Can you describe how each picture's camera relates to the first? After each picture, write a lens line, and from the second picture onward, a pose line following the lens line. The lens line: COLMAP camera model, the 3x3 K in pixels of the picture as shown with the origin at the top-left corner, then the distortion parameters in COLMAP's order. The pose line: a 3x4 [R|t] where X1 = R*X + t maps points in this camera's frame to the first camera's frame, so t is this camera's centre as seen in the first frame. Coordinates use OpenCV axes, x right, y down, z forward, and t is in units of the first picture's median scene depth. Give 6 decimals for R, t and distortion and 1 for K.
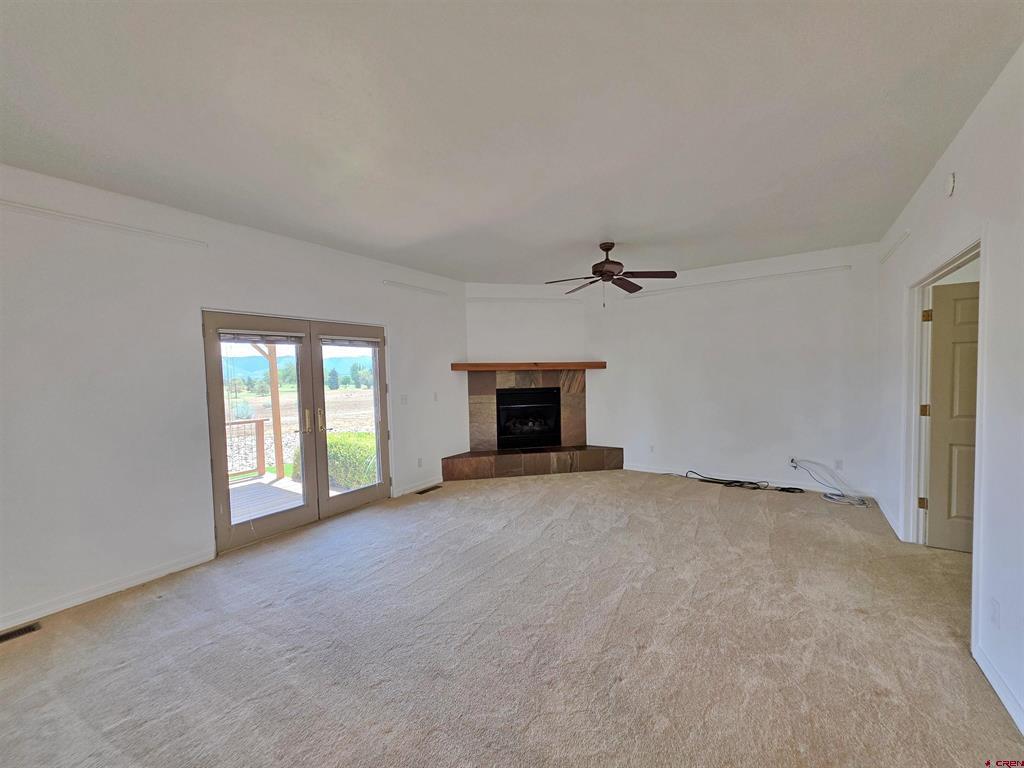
lens RADIAL K [[405.6, 0, 519.0], [0, 405.6, 390.7], [0, 0, 1]] dist [-0.000716, -0.000066]
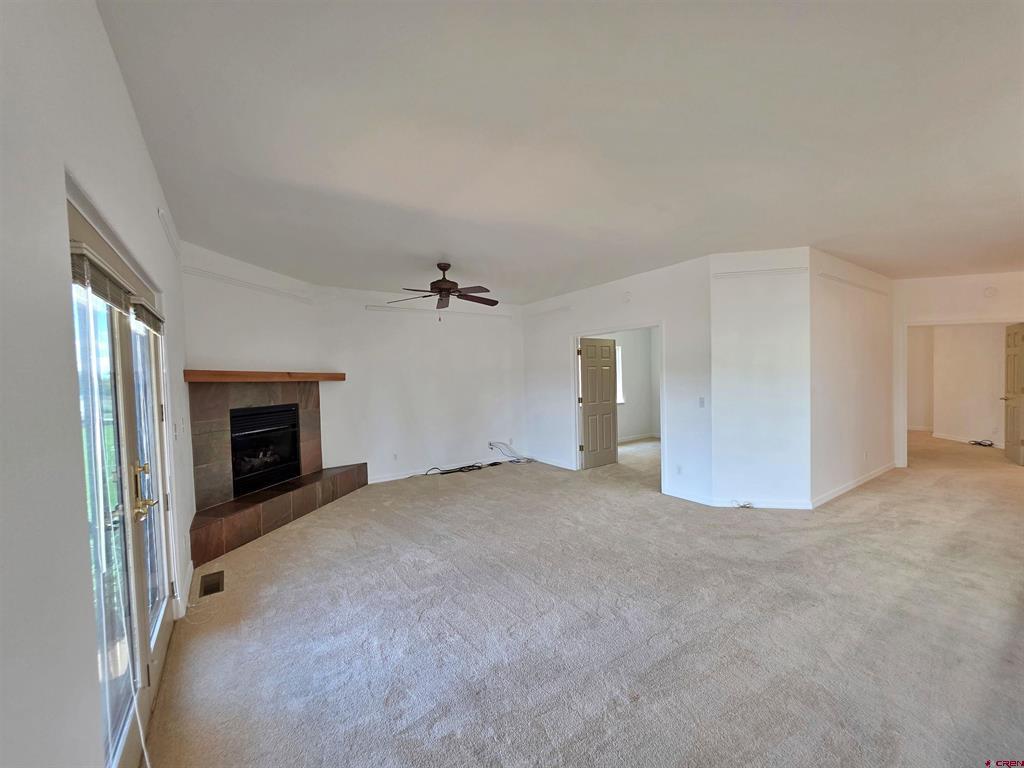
lens RADIAL K [[405.6, 0, 519.0], [0, 405.6, 390.7], [0, 0, 1]] dist [-0.000716, -0.000066]
pose [[0.368201, -0.017478, 0.929582, -0.504673], [0.059808, 0.998198, -0.004921, -0.003228], [-0.927821, 0.057408, 0.368582, 0.298738]]
